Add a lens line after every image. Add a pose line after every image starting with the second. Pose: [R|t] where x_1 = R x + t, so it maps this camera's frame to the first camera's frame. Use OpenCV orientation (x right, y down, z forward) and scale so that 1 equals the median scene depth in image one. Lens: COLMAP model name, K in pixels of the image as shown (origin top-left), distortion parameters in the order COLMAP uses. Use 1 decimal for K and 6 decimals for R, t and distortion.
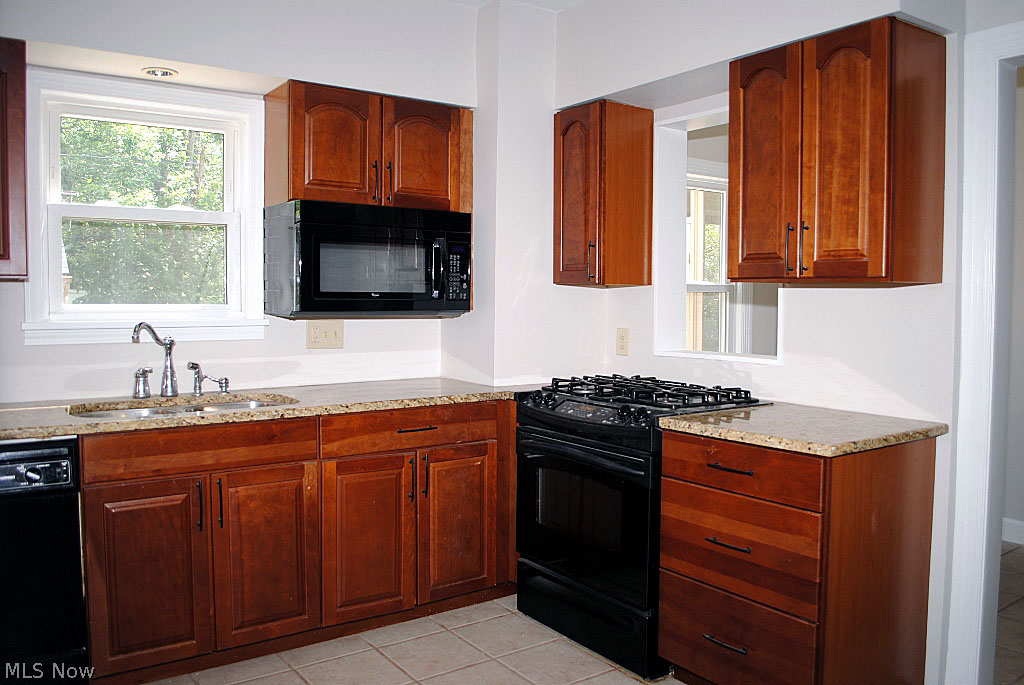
lens RADIAL K [[814.2, 0, 512.0], [0, 814.2, 342.5], [0, 0, 1]] dist [-0.082139, 0.001950]
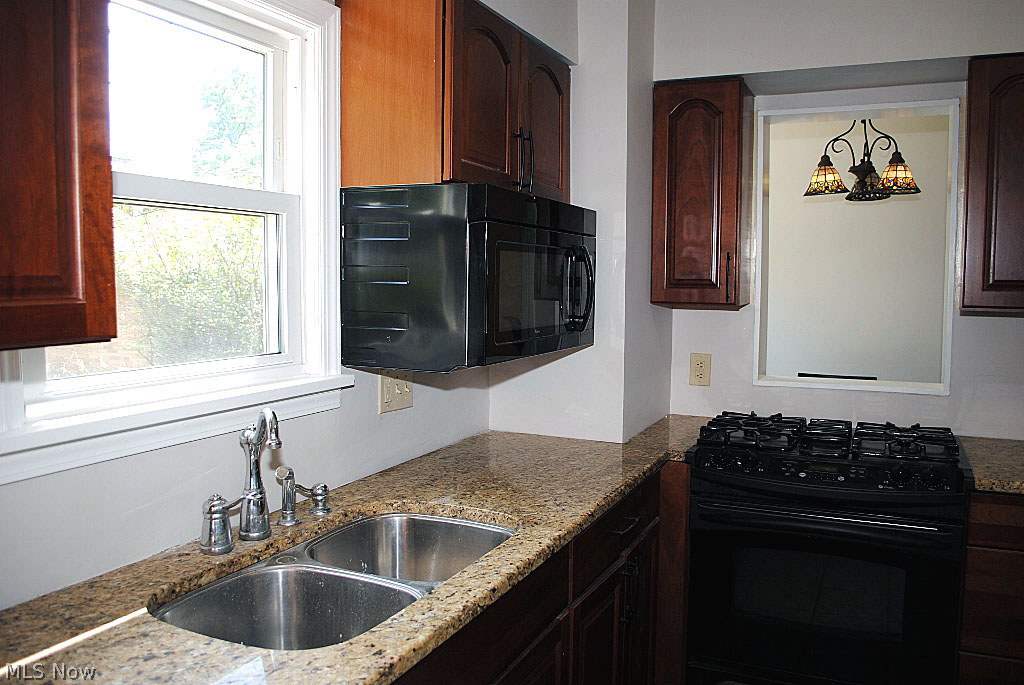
lens RADIAL K [[814.2, 0, 512.0], [0, 814.2, 342.5], [0, 0, 1]] dist [-0.082139, 0.001950]
pose [[0.867764, -0.040501, 0.495323, -0.547423], [0.027245, 0.999052, 0.033958, -0.076772], [-0.496228, -0.015973, 0.868045, 0.459768]]
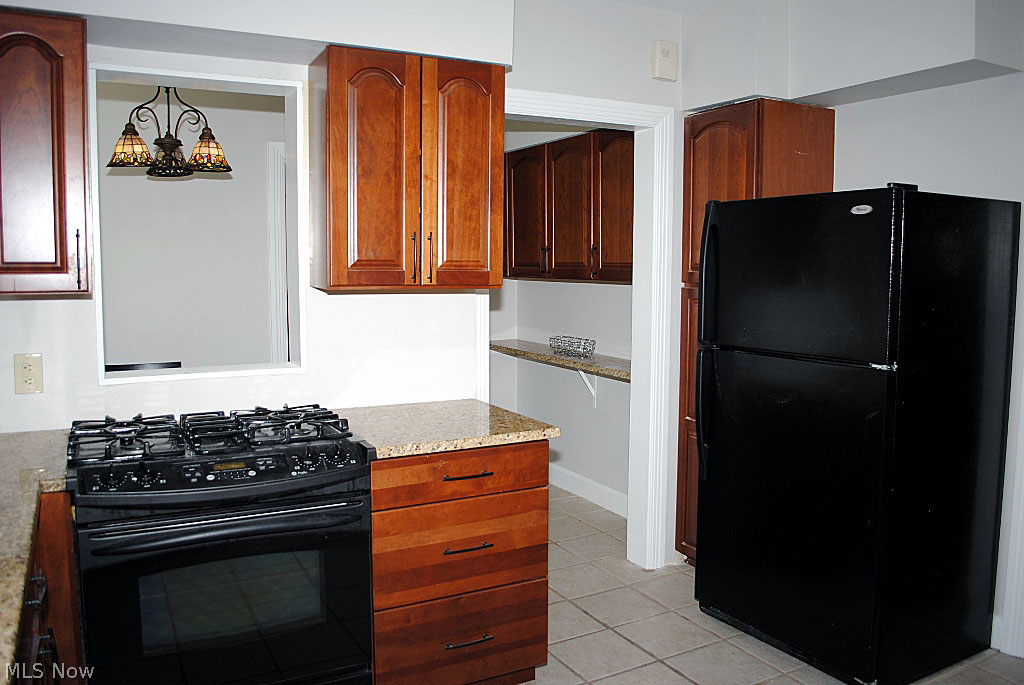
lens RADIAL K [[814.2, 0, 512.0], [0, 814.2, 342.5], [0, 0, 1]] dist [-0.082139, 0.001950]
pose [[0.104781, -0.103260, 0.989120, -0.578580], [0.048591, 0.993939, 0.098616, -0.088858], [-0.993308, 0.037729, 0.109163, 0.653321]]
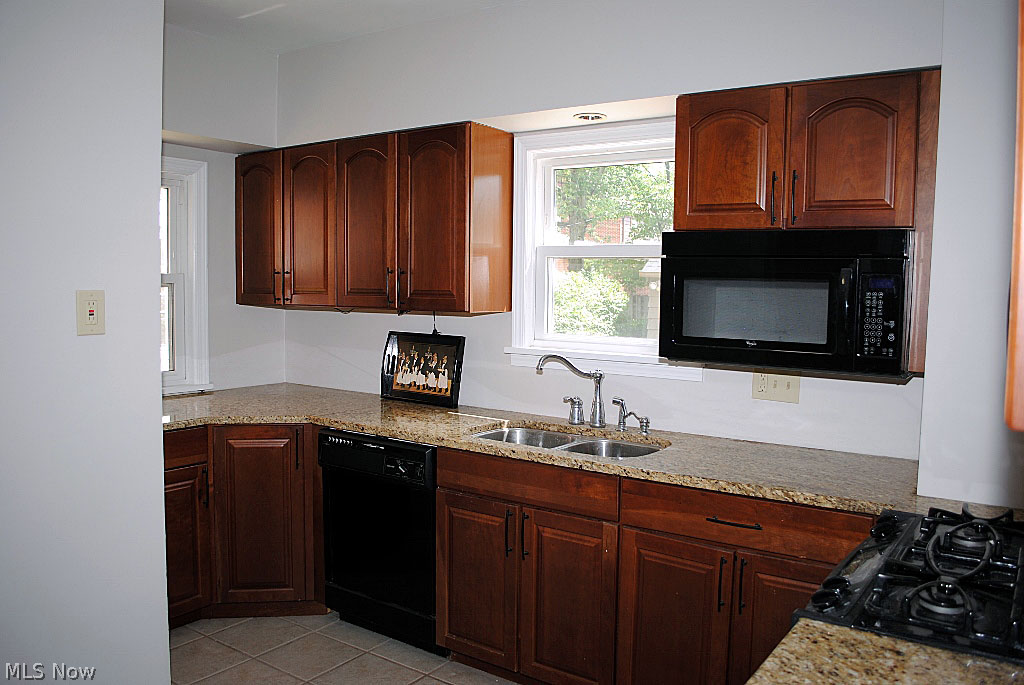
lens RADIAL K [[814.2, 0, 512.0], [0, 814.2, 342.5], [0, 0, 1]] dist [-0.082139, 0.001950]
pose [[0.330167, 0.069553, -0.941356, 0.530155], [-0.063251, 0.996670, 0.051455, -0.090831], [0.941801, 0.042553, 0.333467, 0.550231]]
